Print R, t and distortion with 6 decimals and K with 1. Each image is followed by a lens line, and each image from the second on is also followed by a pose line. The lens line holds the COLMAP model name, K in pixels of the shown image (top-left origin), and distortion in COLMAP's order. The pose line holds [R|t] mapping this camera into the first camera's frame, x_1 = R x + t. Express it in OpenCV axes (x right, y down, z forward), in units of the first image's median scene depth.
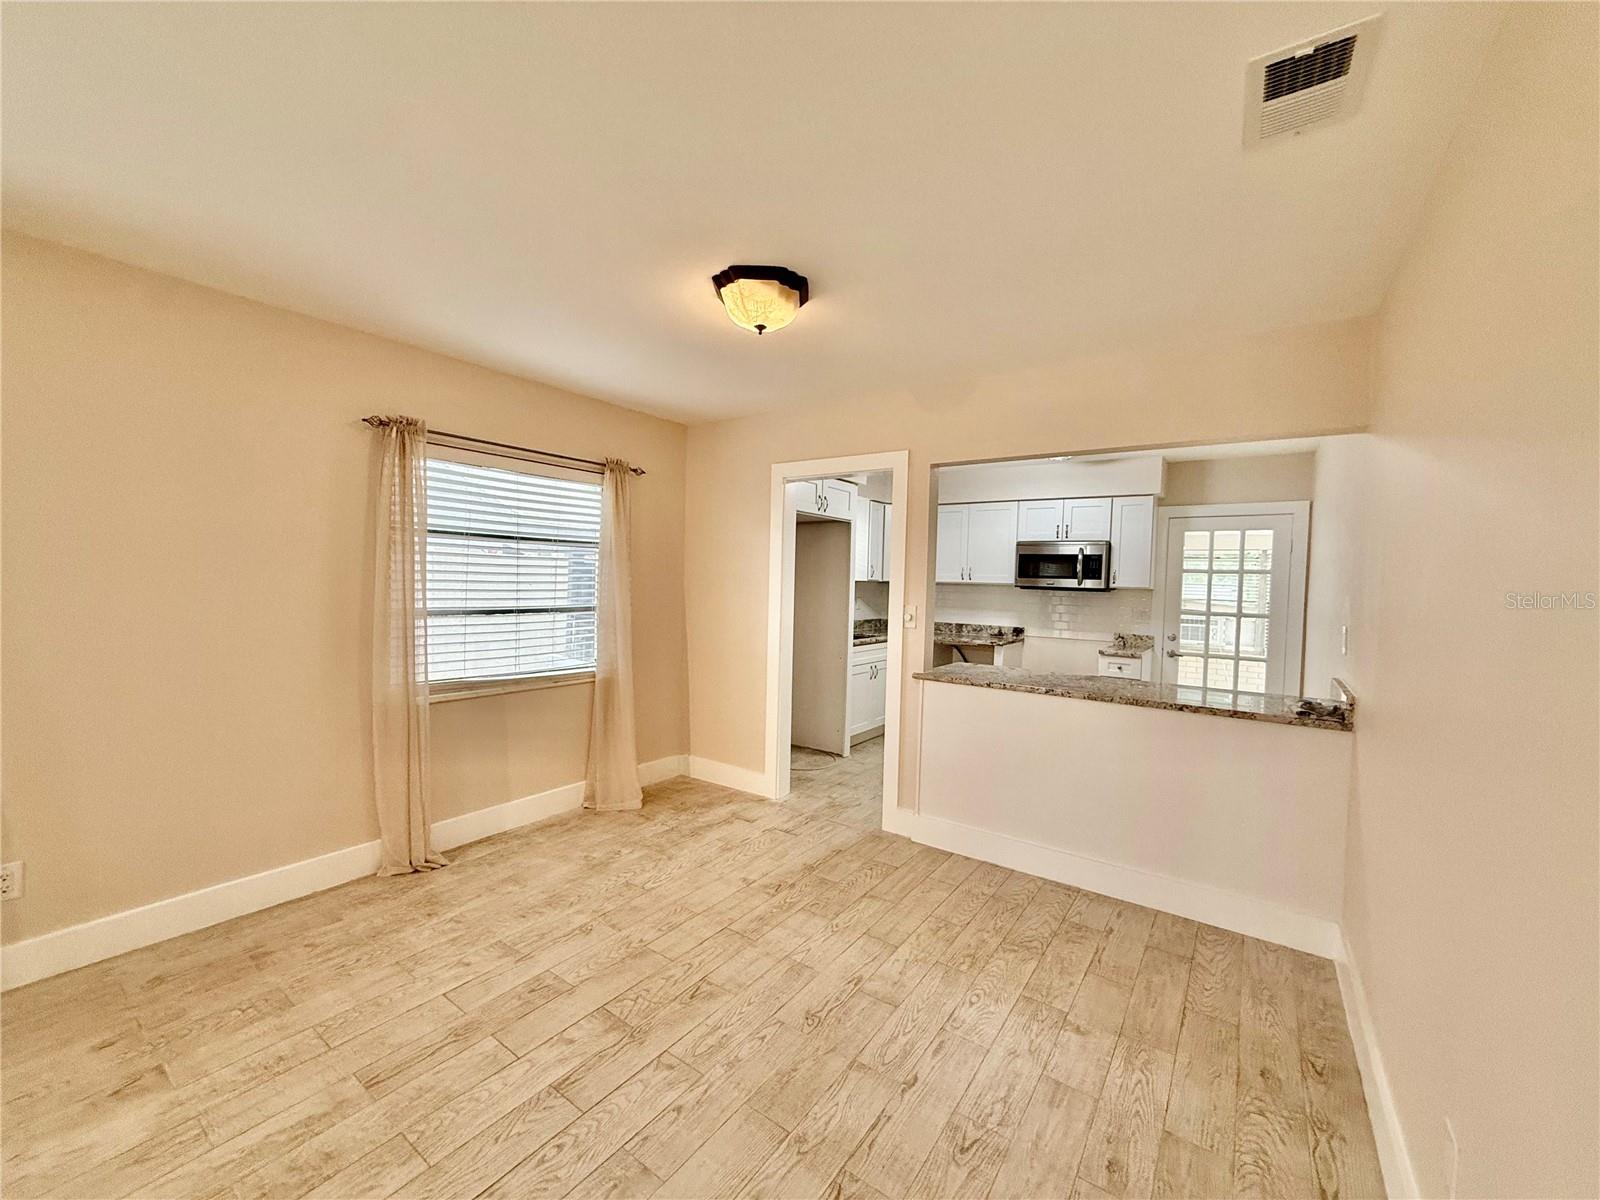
lens RADIAL K [[640.1, 0, 811.8], [0, 640.1, 598.8], [0, 0, 1]] dist [0.000487, 0.000030]
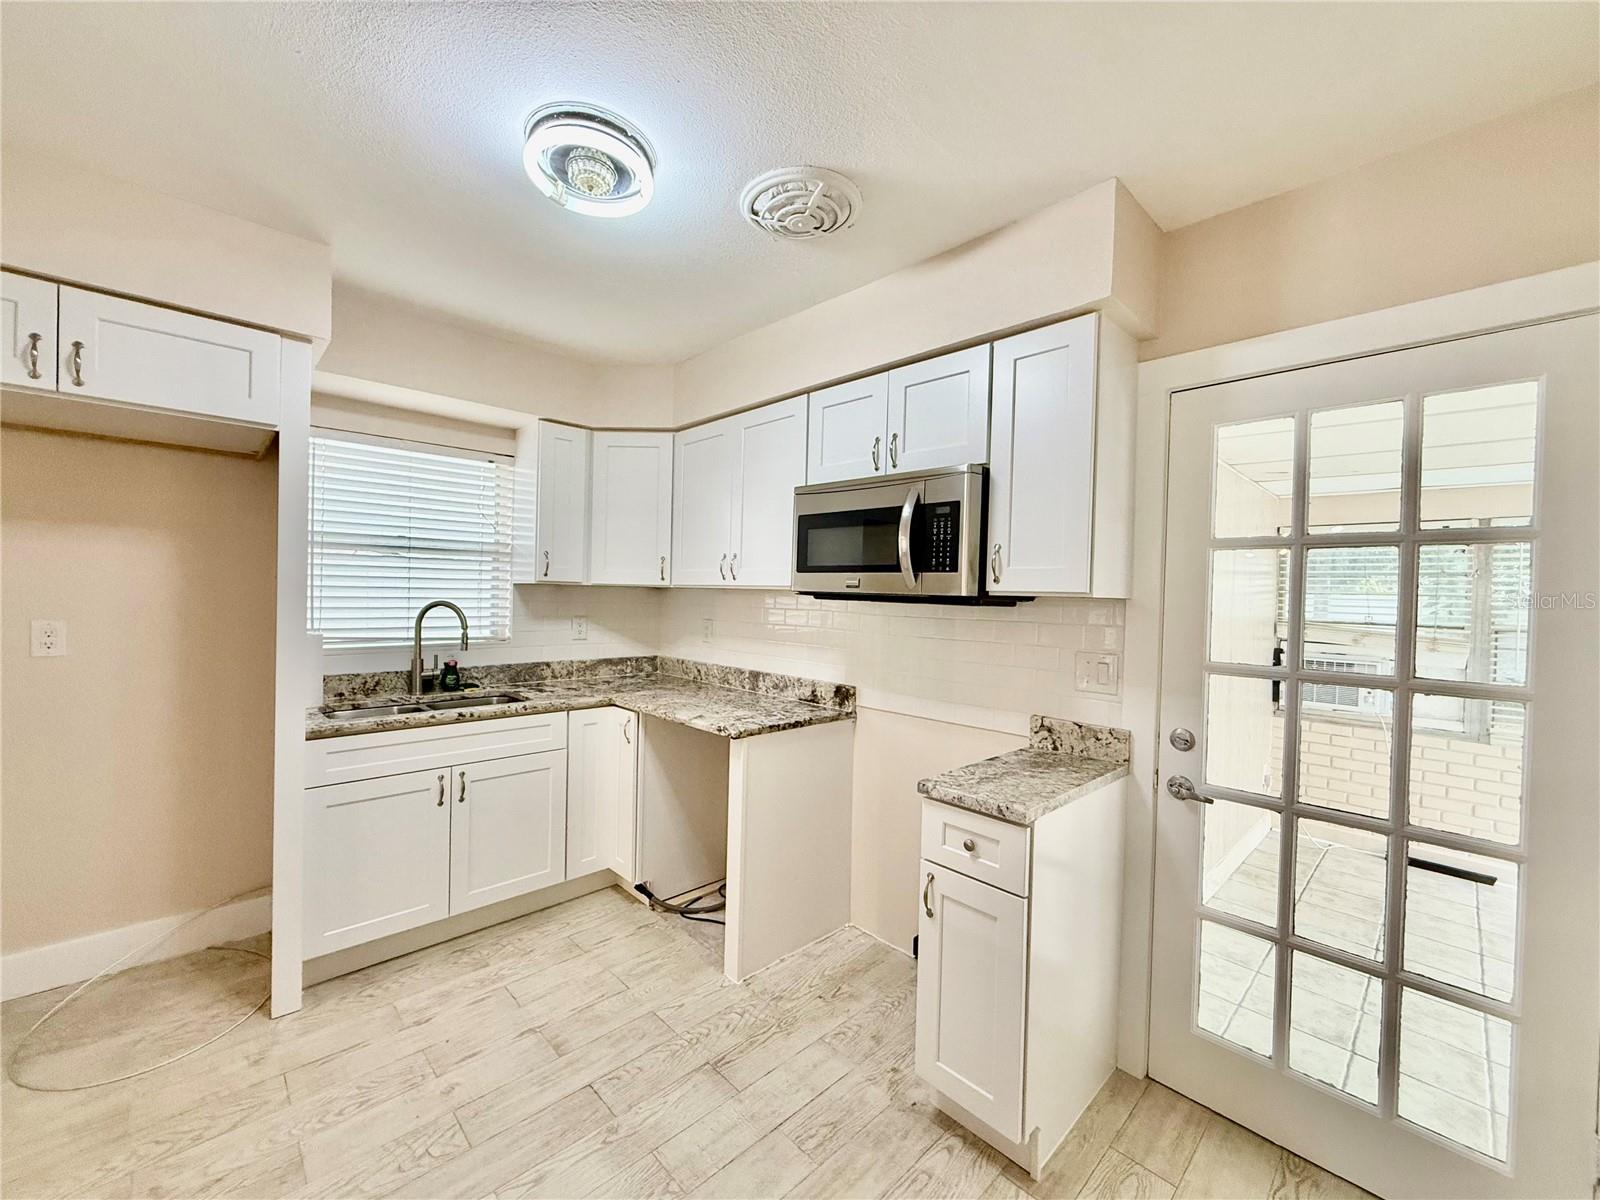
lens RADIAL K [[640.1, 0, 805.2], [0, 640.1, 596.5], [0, 0, 1]] dist [0.000487, 0.000030]
pose [[0.982019, -0.002087, -0.188770, 0.653723], [-0.003154, 0.999618, -0.027457, -0.009312], [0.188755, 0.027558, 0.981638, 0.950534]]
